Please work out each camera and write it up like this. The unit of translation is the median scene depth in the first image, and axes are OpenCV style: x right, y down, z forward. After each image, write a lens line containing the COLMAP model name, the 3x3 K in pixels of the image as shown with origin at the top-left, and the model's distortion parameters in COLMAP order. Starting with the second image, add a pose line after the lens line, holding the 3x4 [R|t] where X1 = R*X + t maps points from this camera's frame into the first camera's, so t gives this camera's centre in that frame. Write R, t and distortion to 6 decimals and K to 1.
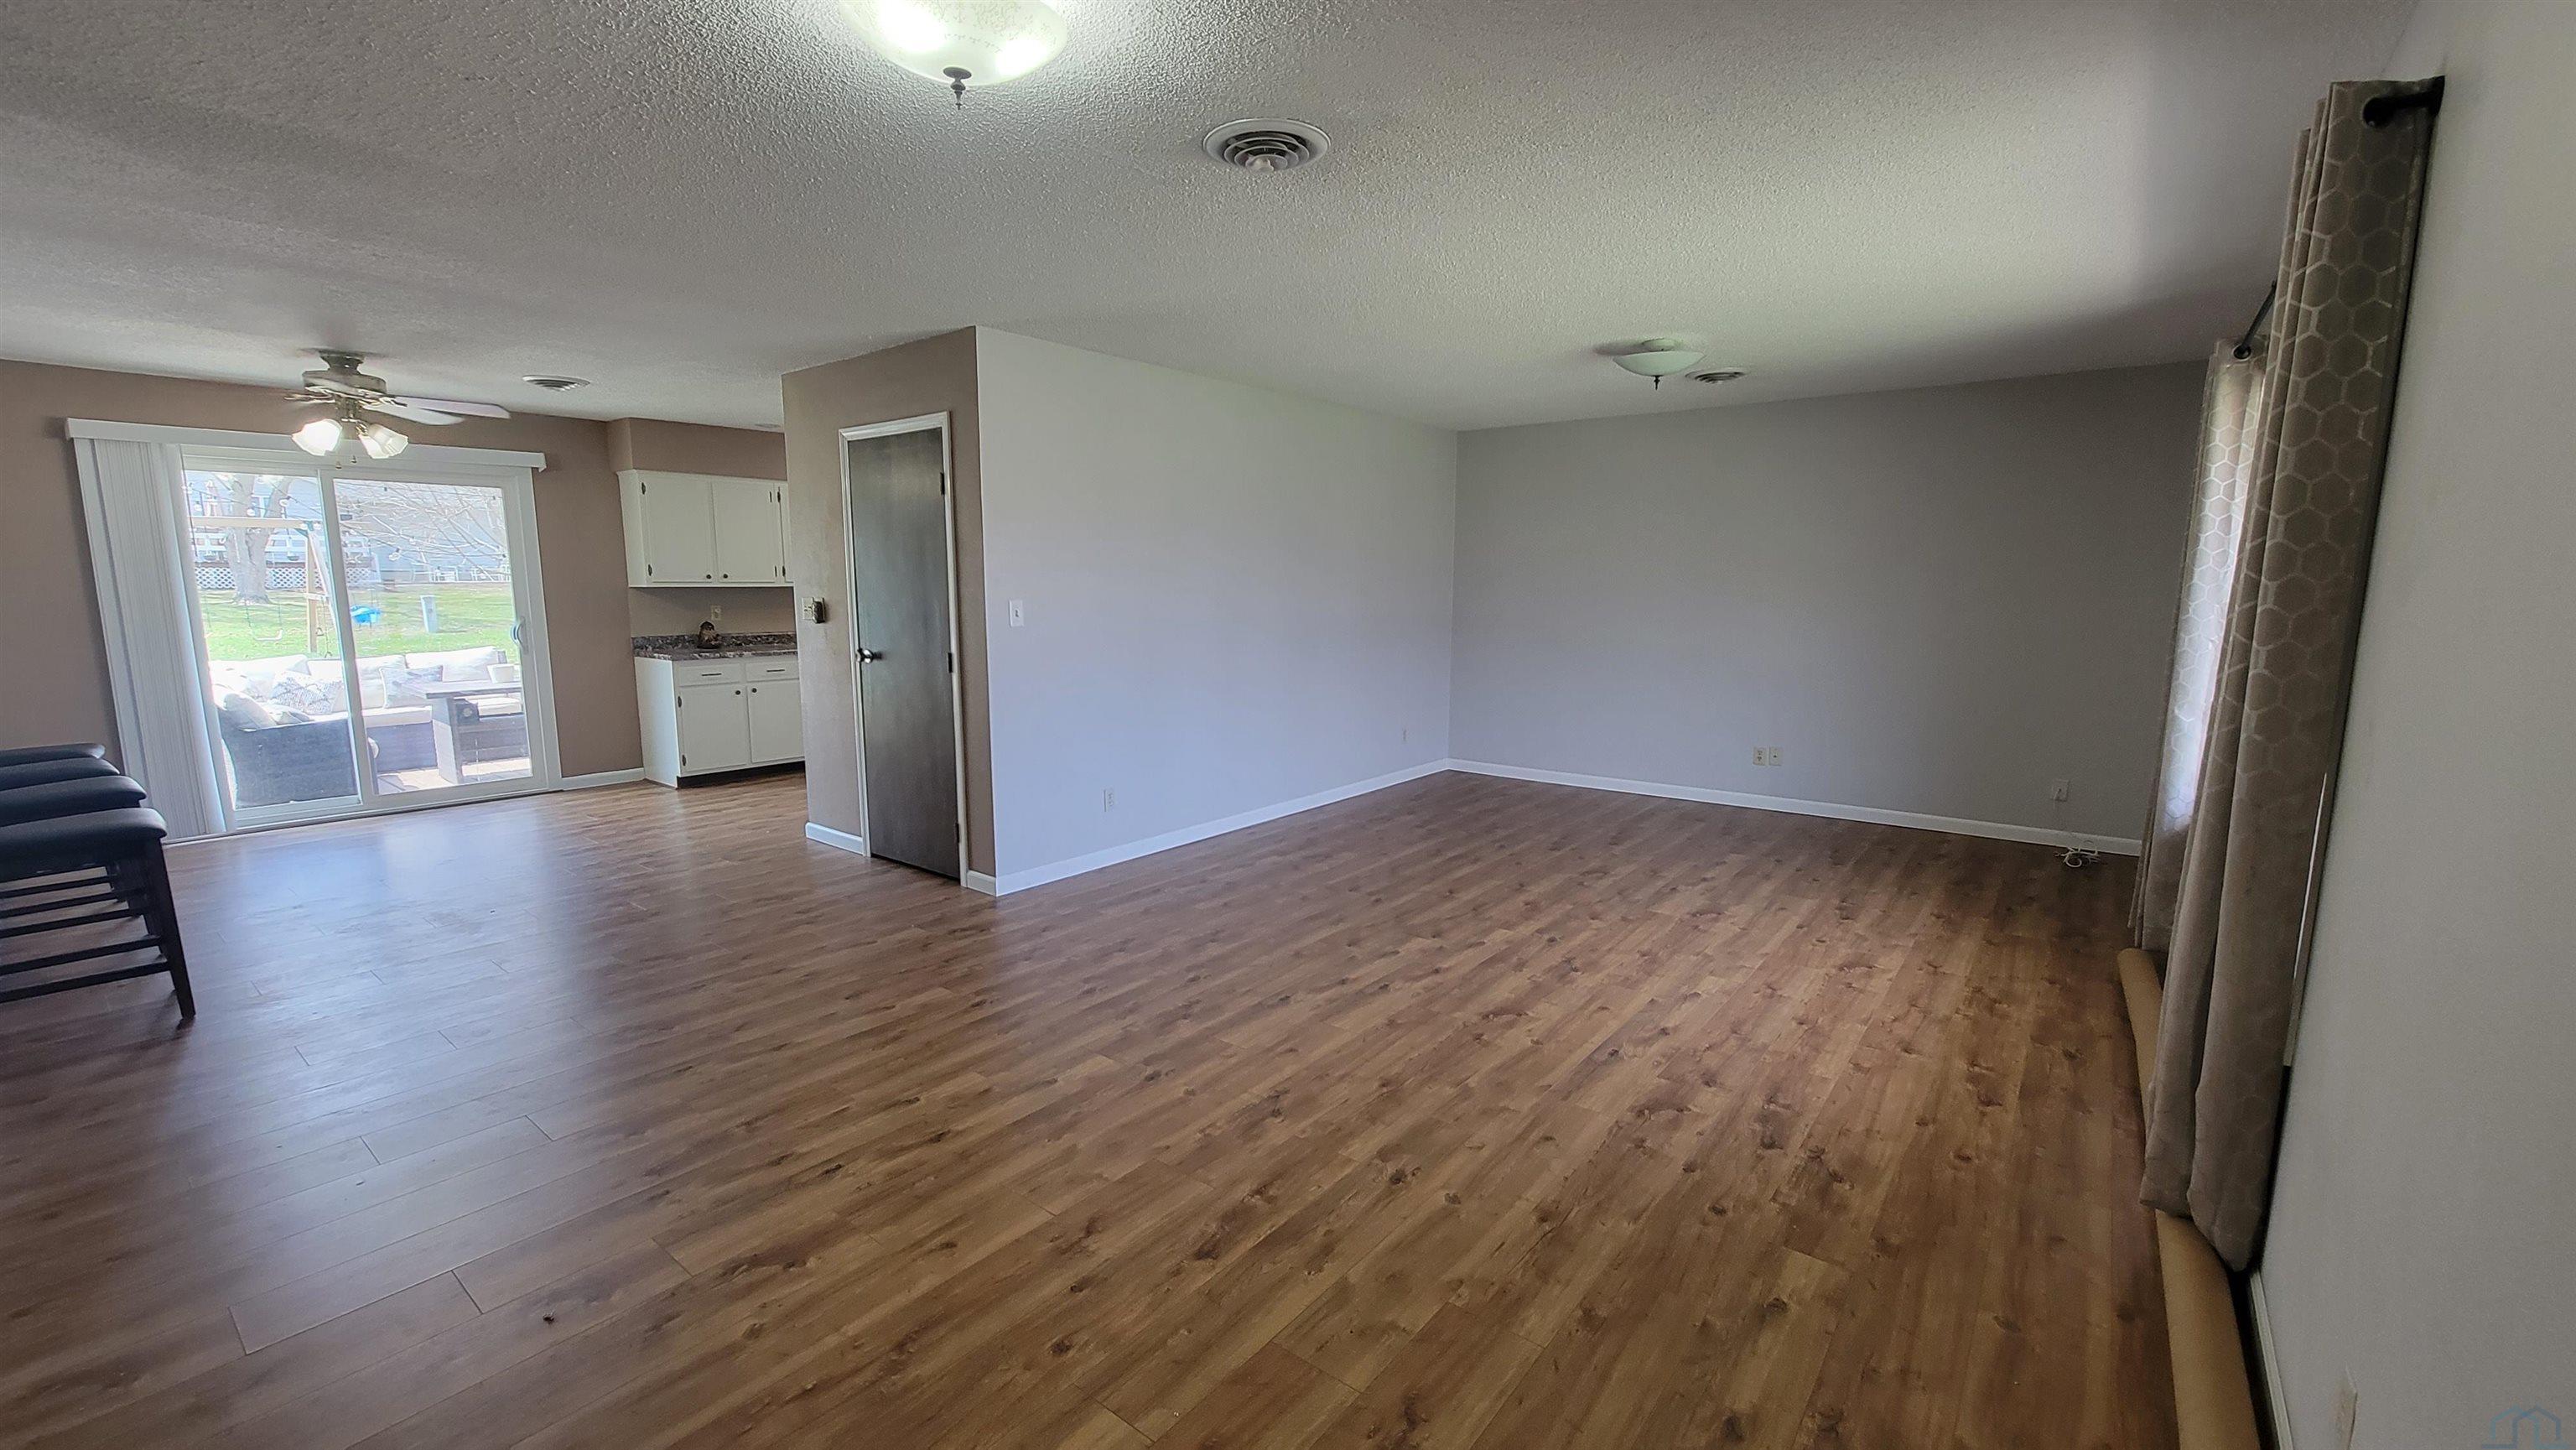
lens RADIAL K [[1049.2, 0, 1276.5], [0, 1049.2, 744.4], [0, 0, 1]] dist [0.001455, 0.000120]
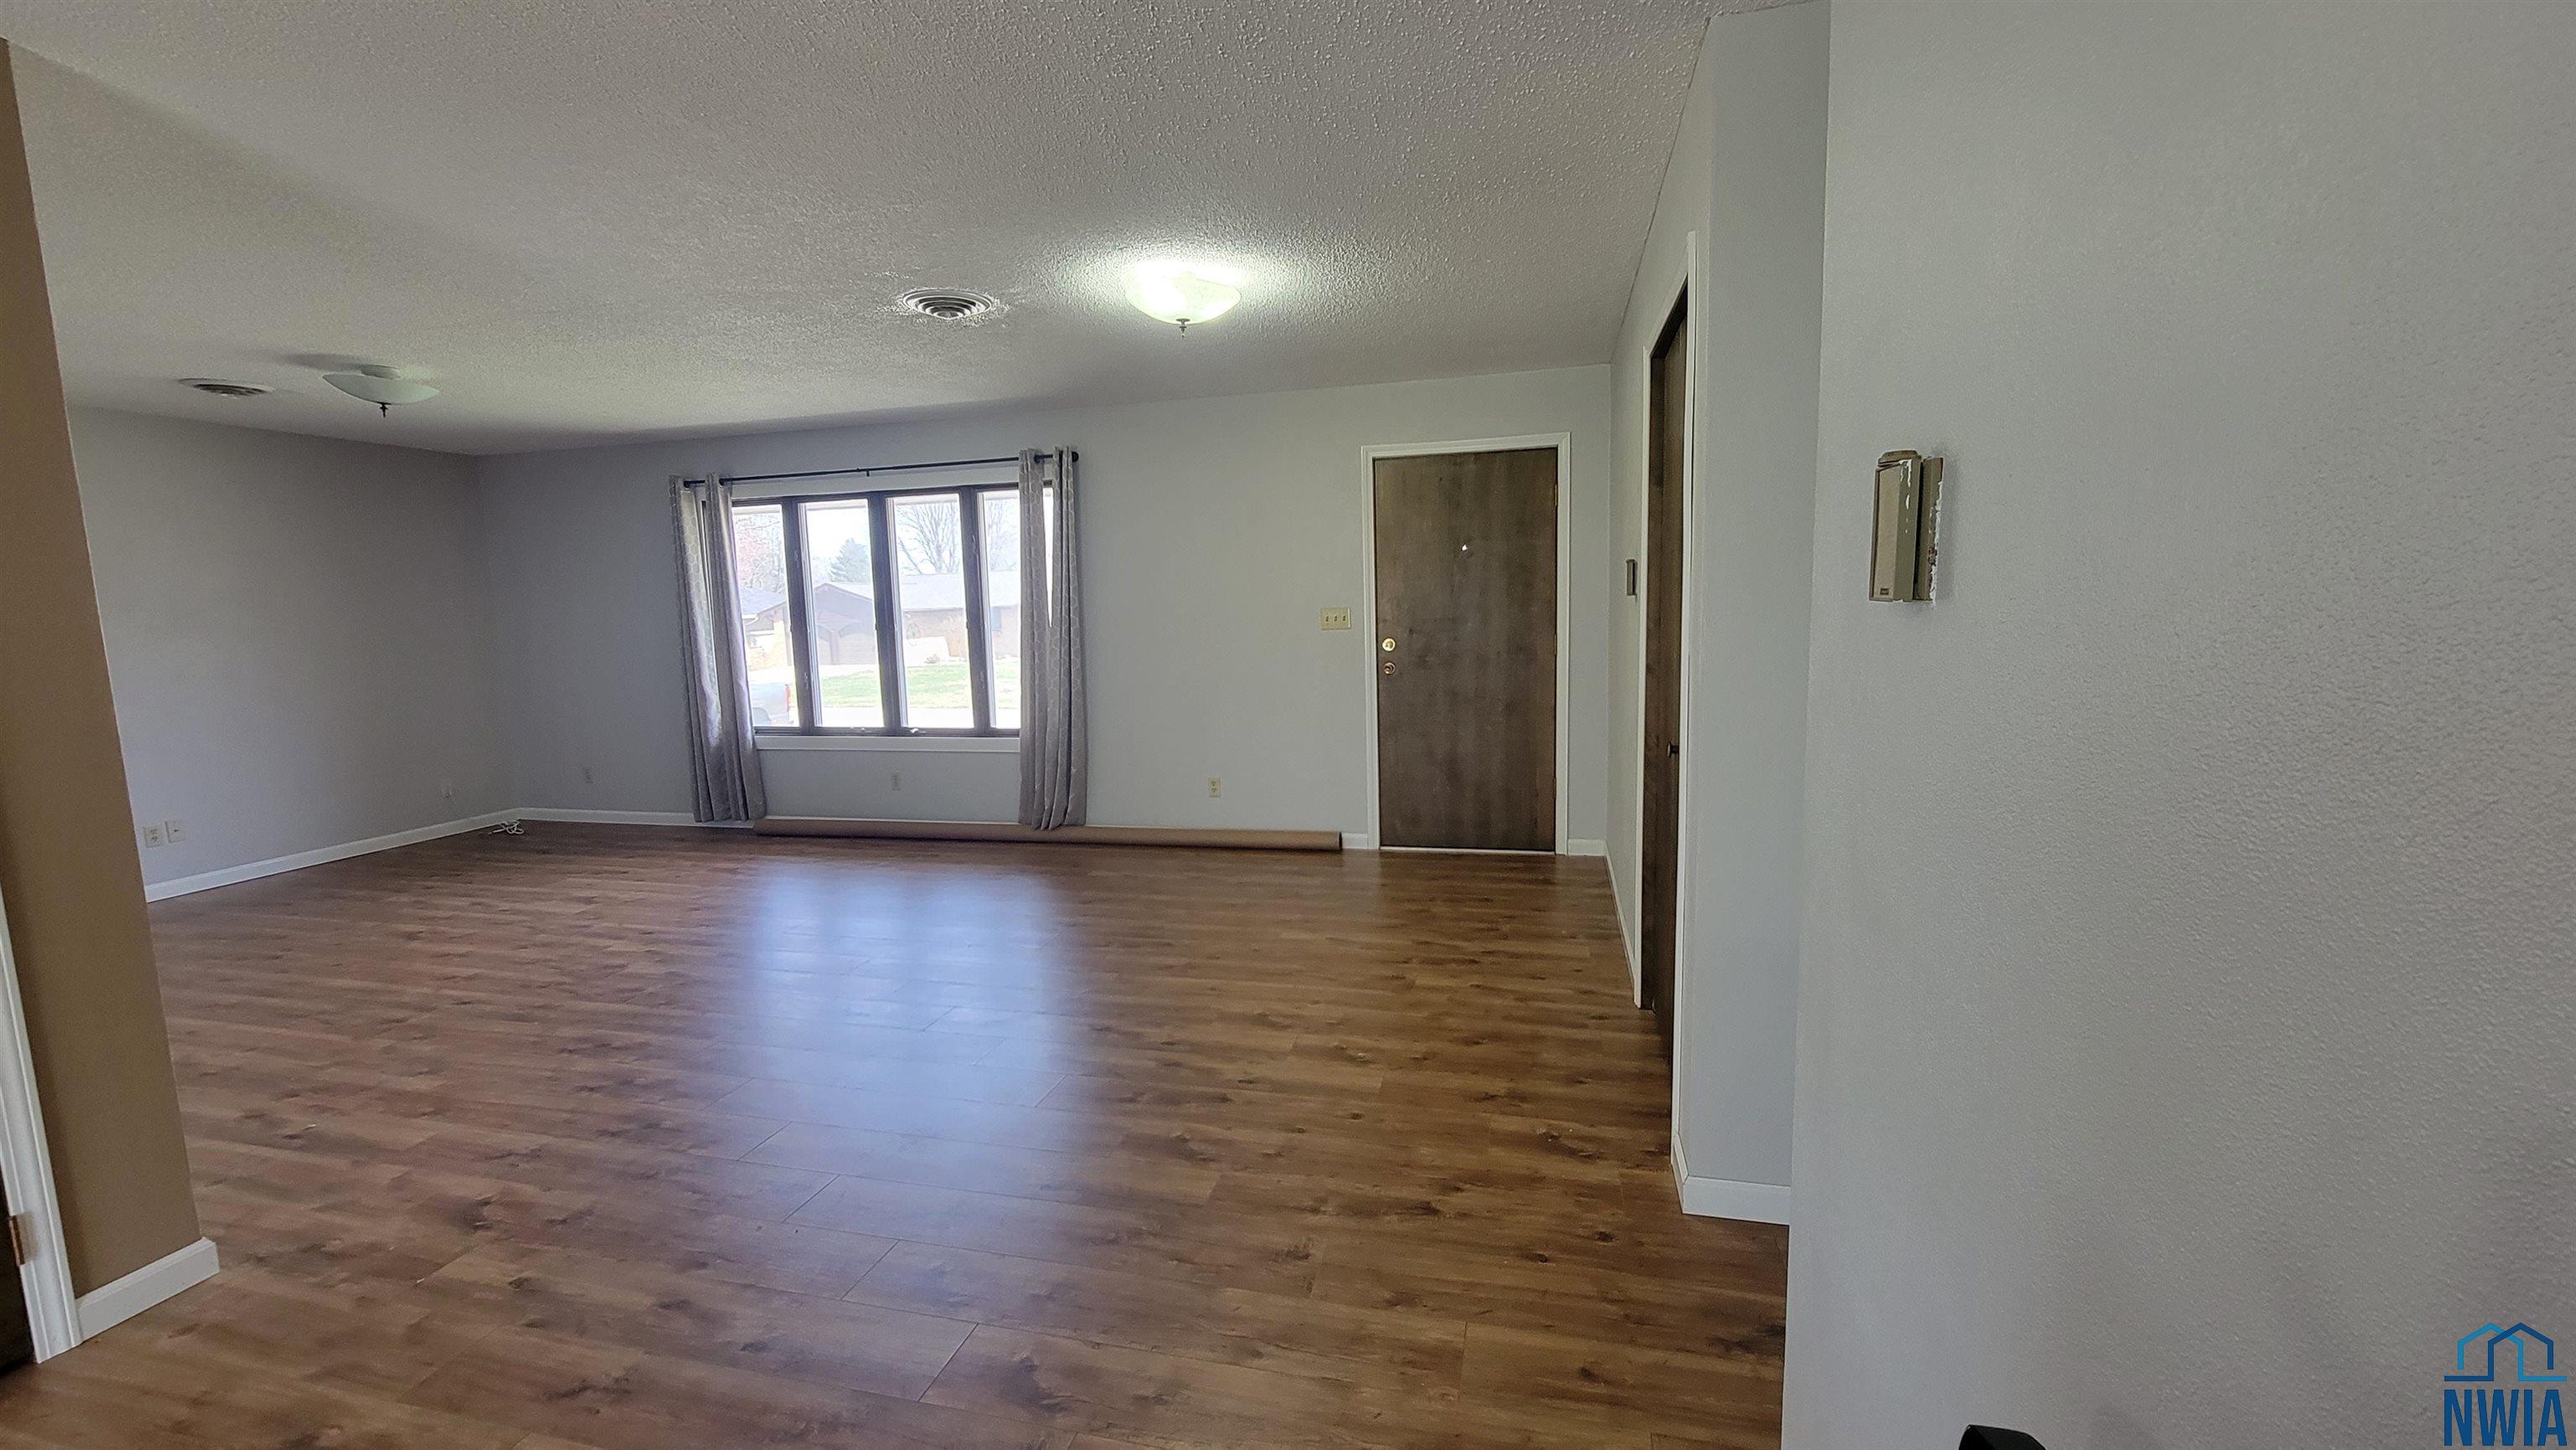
lens RADIAL K [[1049.2, 0, 1261.3], [0, 1049.2, 723.2], [0, 0, 1]] dist [0.001455, 0.000120]
pose [[-0.421863, -0.086044, 0.902568, -0.924617], [0.168347, 0.970742, 0.171229, -0.100111], [-0.890893, 0.224179, -0.395035, 0.767241]]
